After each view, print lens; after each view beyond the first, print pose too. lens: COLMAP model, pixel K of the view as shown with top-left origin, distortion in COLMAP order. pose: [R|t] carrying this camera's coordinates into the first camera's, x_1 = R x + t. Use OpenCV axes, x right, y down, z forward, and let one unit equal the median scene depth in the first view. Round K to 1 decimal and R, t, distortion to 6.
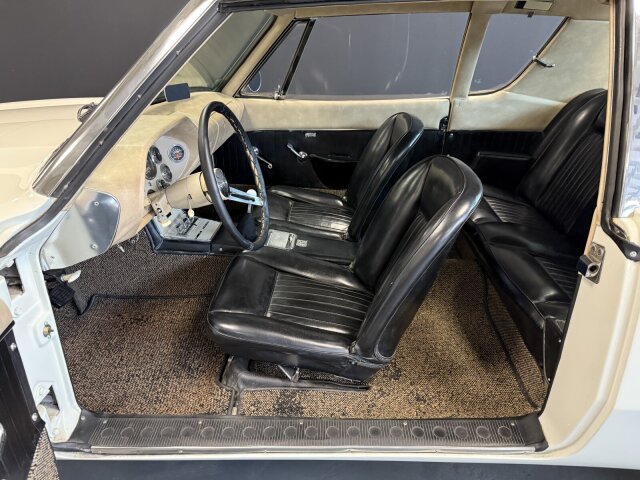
lens RADIAL K [[450.2, 0, 320.0], [0, 450.2, 240.0], [0, 0, 1]] dist [0.010564, -0.008514]
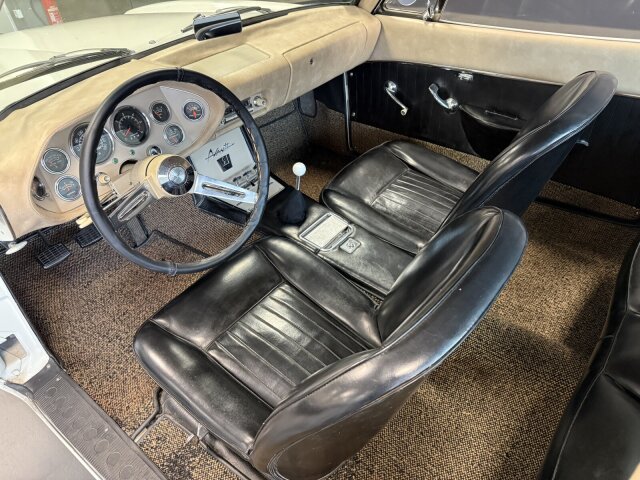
lens RADIAL K [[450.2, 0, 320.0], [0, 450.2, 240.0], [0, 0, 1]] dist [0.010564, -0.008514]
pose [[0.813175, 0.319258, -0.486643, 0.221431], [-0.187655, 0.935292, 0.300023, -0.171222], [0.550938, -0.152650, 0.820466, 0.278220]]
